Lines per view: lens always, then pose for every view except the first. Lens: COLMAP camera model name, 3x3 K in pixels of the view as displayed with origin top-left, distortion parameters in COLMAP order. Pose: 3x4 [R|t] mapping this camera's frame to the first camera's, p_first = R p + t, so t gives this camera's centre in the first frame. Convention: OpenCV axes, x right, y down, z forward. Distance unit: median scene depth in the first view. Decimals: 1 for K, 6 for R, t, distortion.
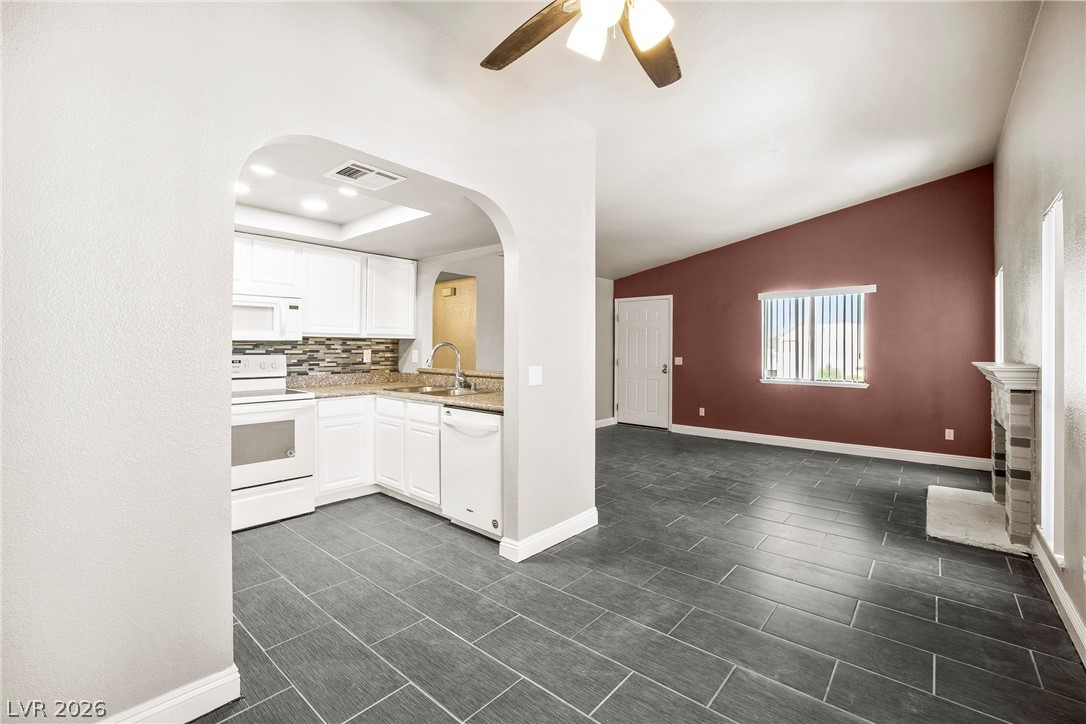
lens RADIAL K [[469.2, 0, 528.0], [0, 469.2, 342.5], [0, 0, 1]] dist [-0.026092, 0.005179]
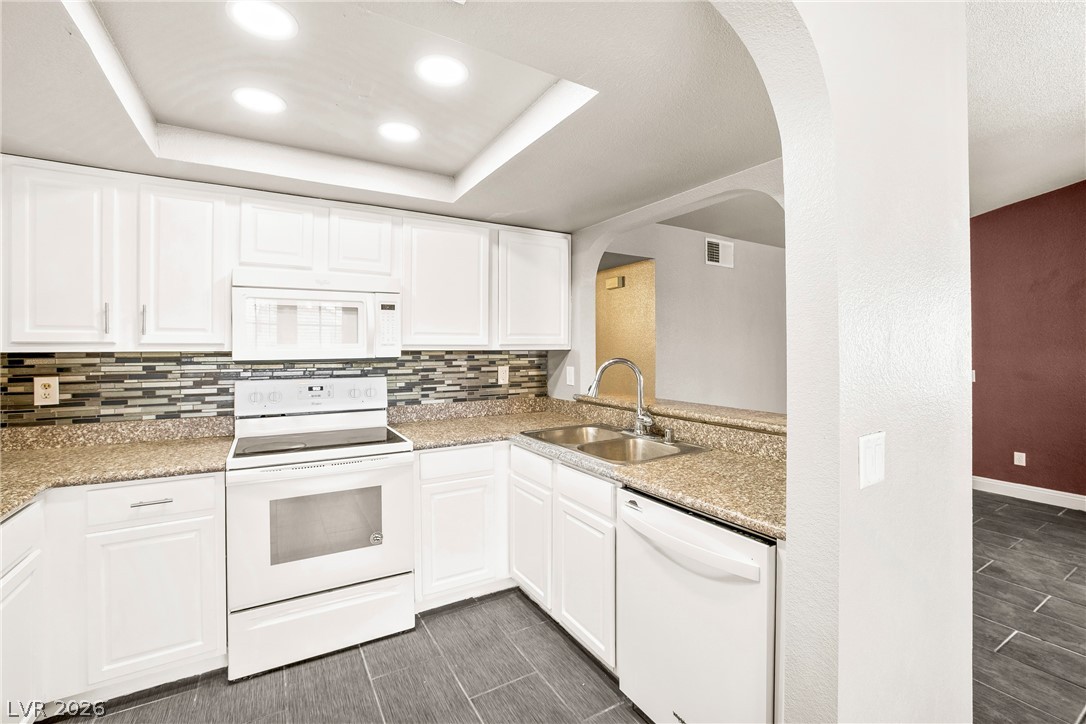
lens RADIAL K [[469.2, 0, 529.7], [0, 469.2, 347.3], [0, 0, 1]] dist [-0.026092, 0.005179]
pose [[0.946535, -0.009057, -0.322473, -0.088086], [0.010886, 0.999933, 0.003868, -0.016675], [0.322416, -0.007171, 0.946571, 0.385710]]
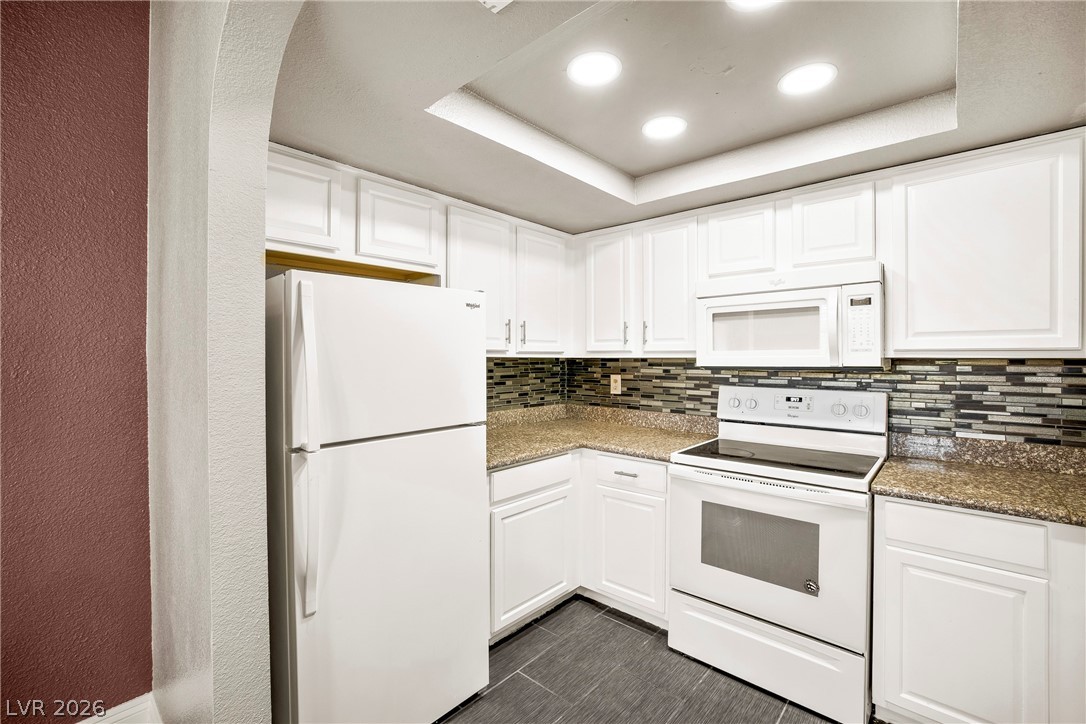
lens RADIAL K [[469.2, 0, 554.7], [0, 469.2, 359.2], [0, 0, 1]] dist [-0.026092, 0.005179]
pose [[-0.005618, -0.003807, -0.999977, 0.004972], [0.007750, 0.999963, -0.003850, -0.011387], [0.999954, -0.007771, -0.005588, 0.590431]]
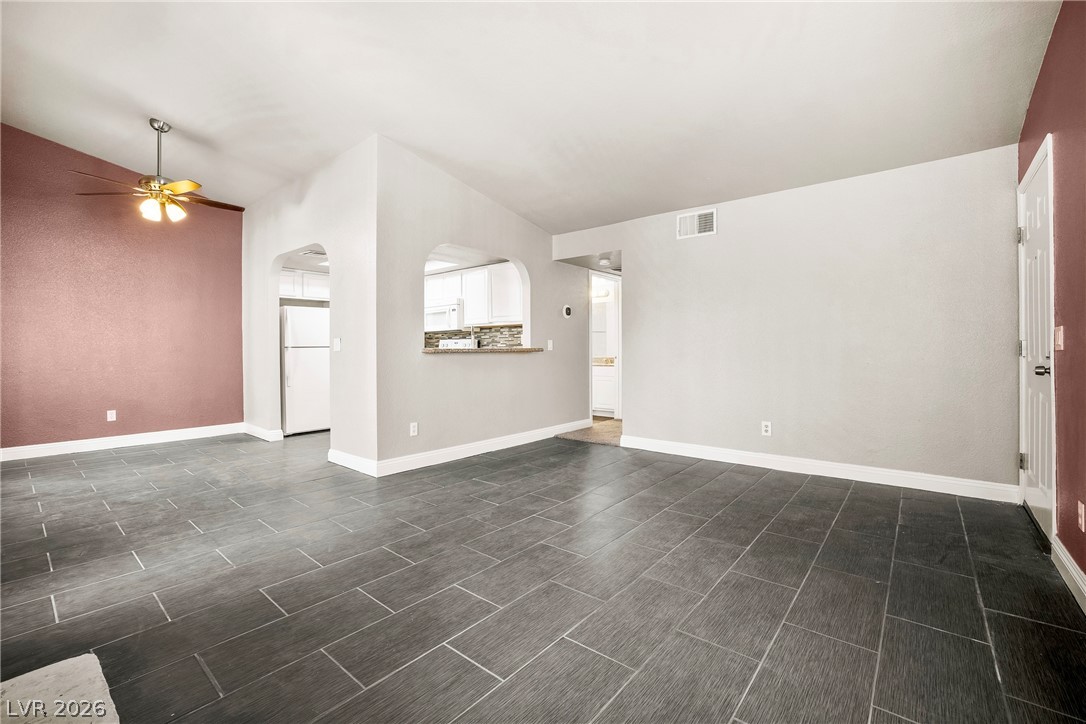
lens RADIAL K [[469.2, 0, 551.9], [0, 469.2, 351.1], [0, 0, 1]] dist [-0.026092, 0.005179]
pose [[0.024930, -0.006099, -0.999671, 1.068375], [0.015095, 0.999870, -0.005724, 0.078680], [0.999575, -0.014948, 0.025019, 1.156436]]
